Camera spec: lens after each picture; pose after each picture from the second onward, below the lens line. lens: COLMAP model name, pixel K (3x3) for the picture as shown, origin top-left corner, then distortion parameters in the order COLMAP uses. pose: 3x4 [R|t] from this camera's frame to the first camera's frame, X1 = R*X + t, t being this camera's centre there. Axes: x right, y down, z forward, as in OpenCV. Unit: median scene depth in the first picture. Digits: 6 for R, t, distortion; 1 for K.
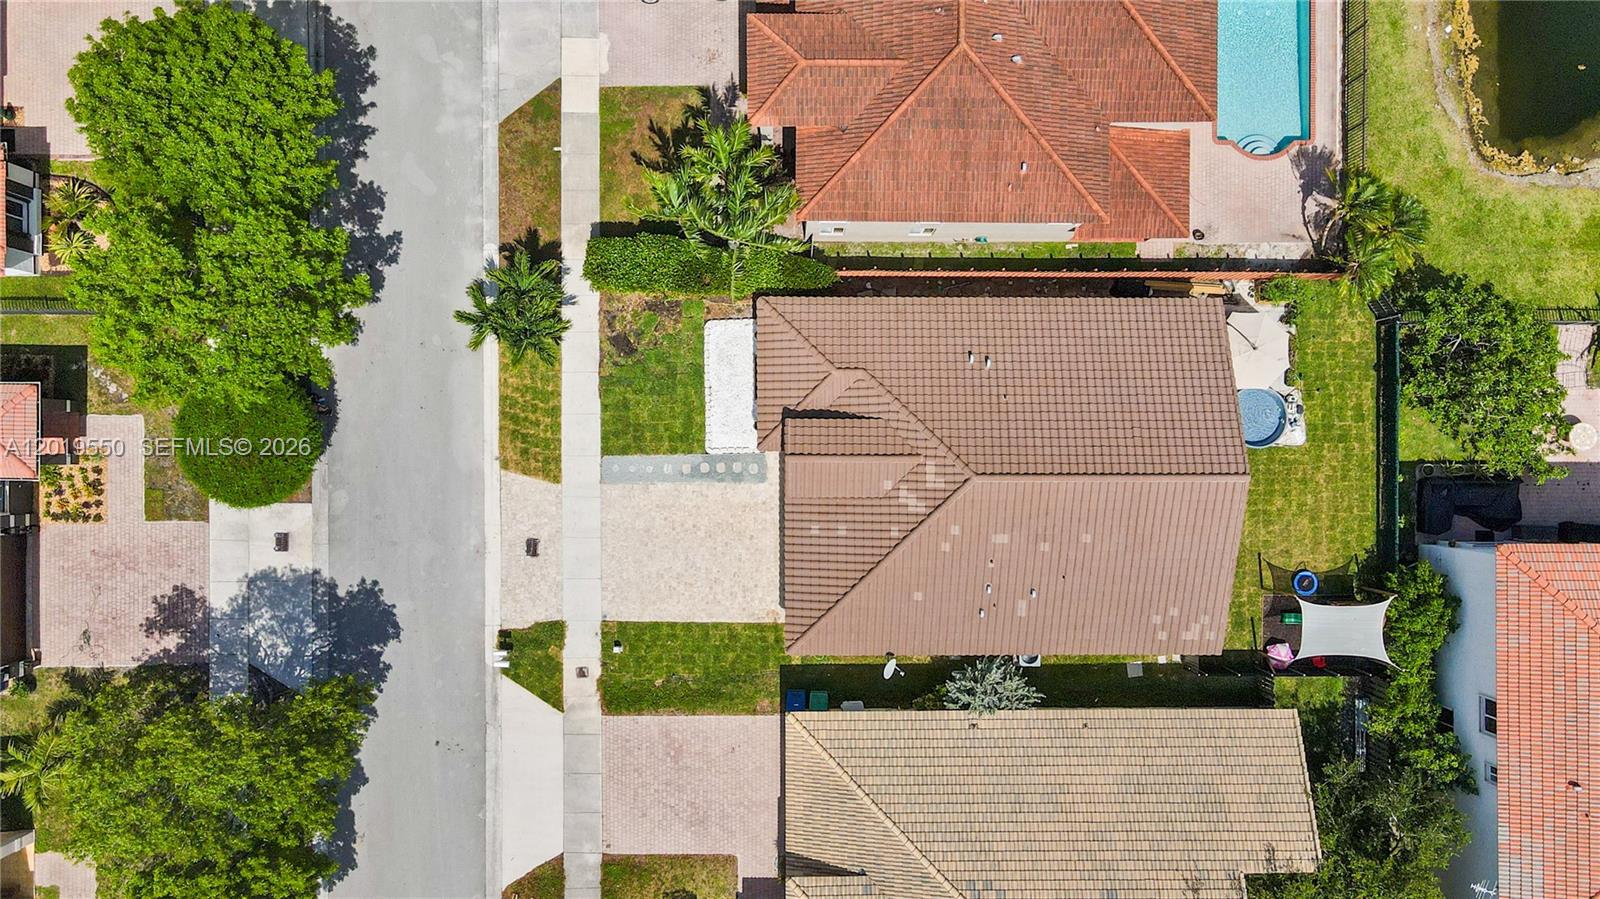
lens RADIAL K [[1180.8, 0, 800.0], [0, 1180.8, 449.5], [0, 0, 1]] dist [-0.001449, 0.013813]
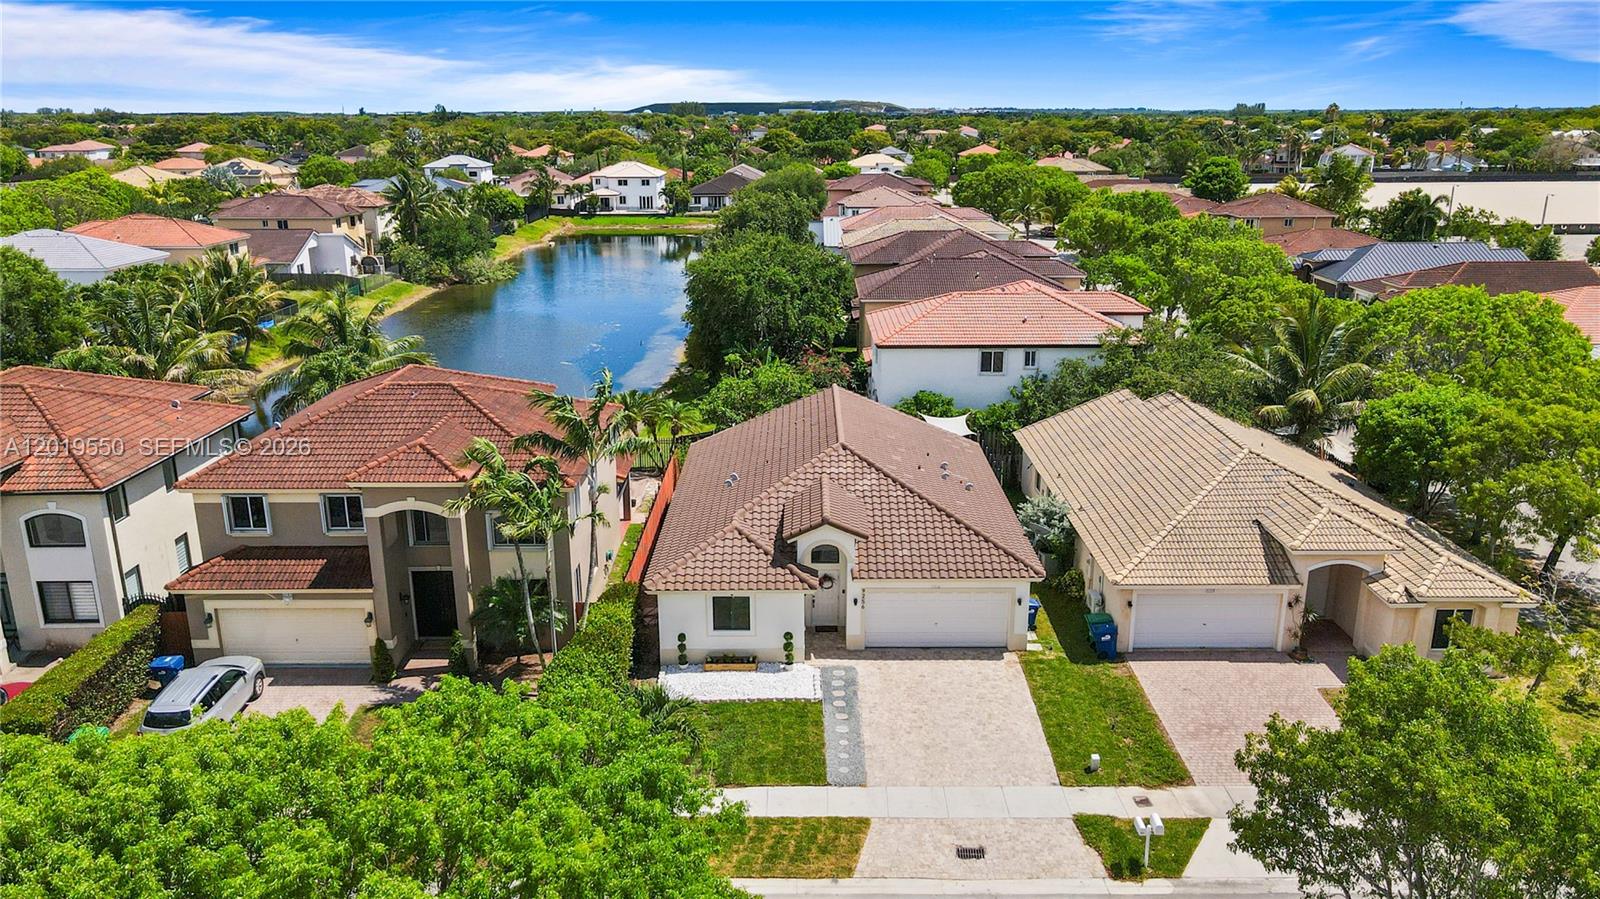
lens RADIAL K [[1180.8, 0, 800.0], [0, 1180.8, 449.5], [0, 0, 1]] dist [-0.001449, 0.013813]
pose [[0.002066, -0.294037, 0.955792, -0.785445], [0.999996, 0.002379, -0.001429, -0.010070], [-0.001854, 0.955791, 0.294041, 0.605273]]
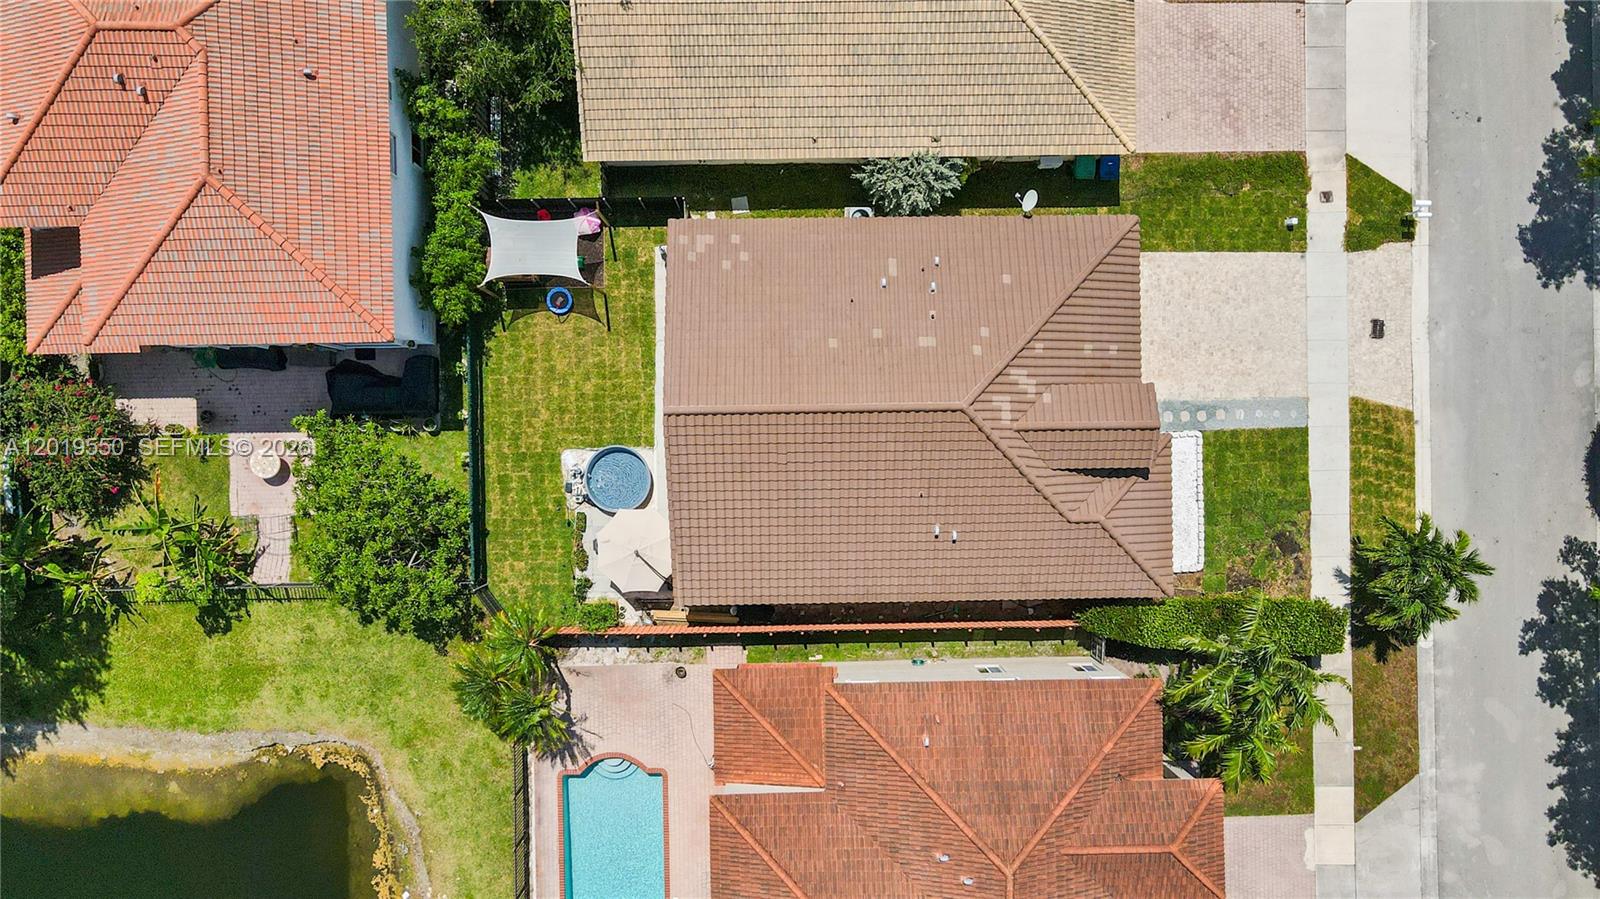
lens RADIAL K [[1141.6, 0, 800.3], [0, 1141.6, 477.0], [0, 0, 1]] dist [-0.002284, 0.004730]
pose [[-0.999493, 0.015864, -0.027595, 0.265823], [-0.015304, -0.999675, -0.020395, -0.010013], [-0.027910, -0.019962, 0.999411, 0.095950]]
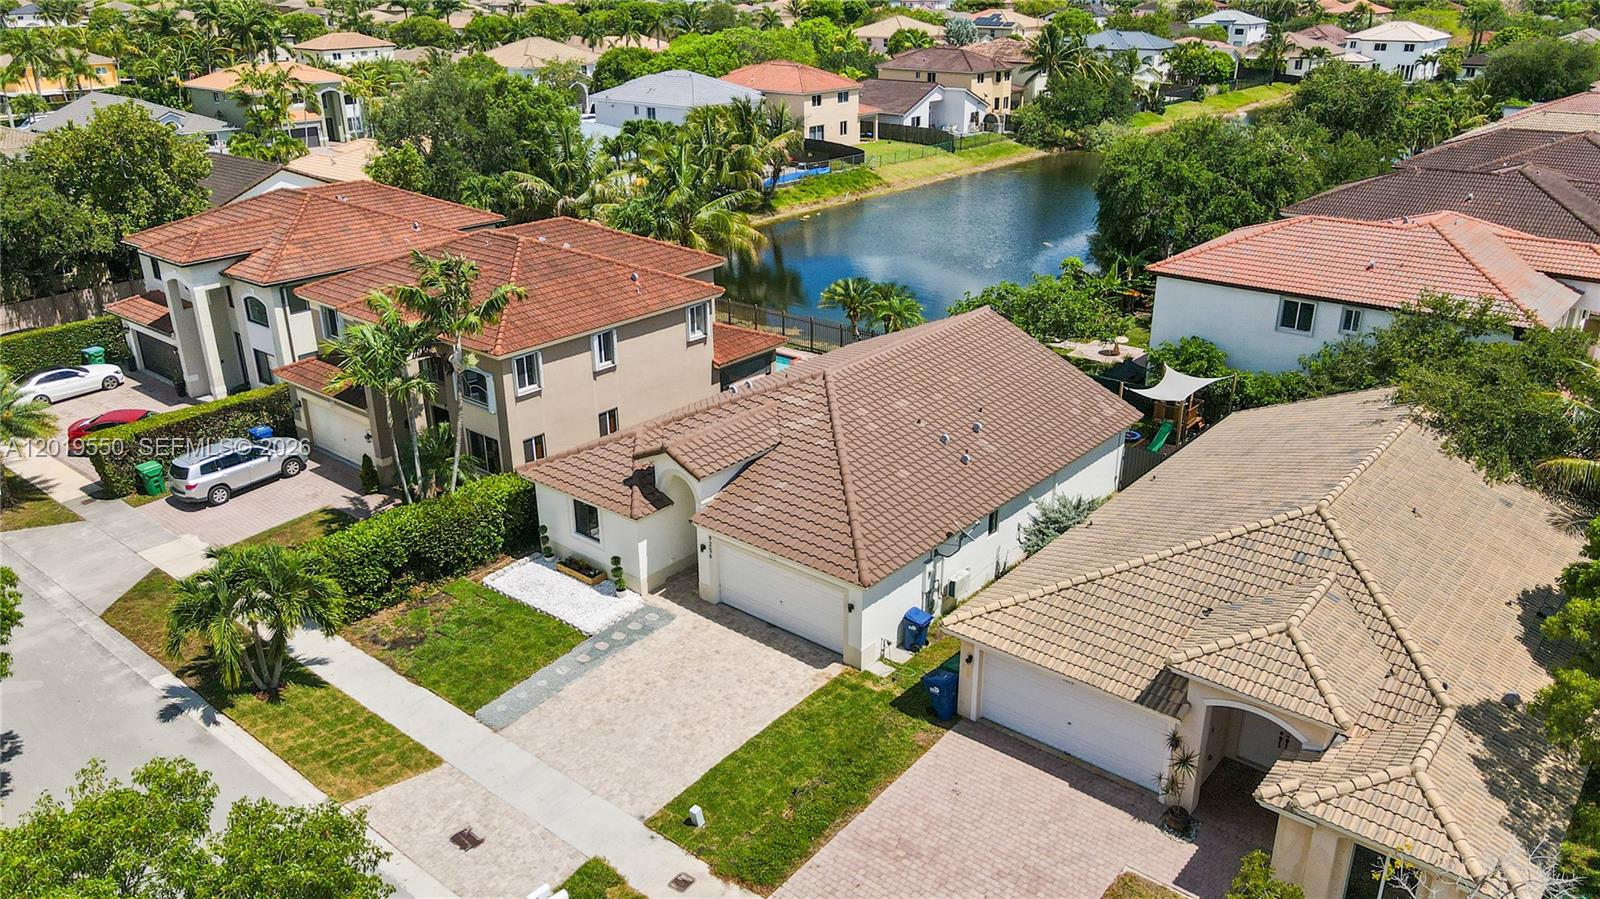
lens RADIAL K [[1180.8, 0, 800.0], [0, 1180.8, 449.5], [0, 0, 1]] dist [-0.001449, 0.013813]
pose [[0.644644, -0.312384, 0.697747, -0.466590], [0.764287, 0.242667, -0.597477, 0.506751], [0.017322, 0.918439, 0.395184, 0.608820]]
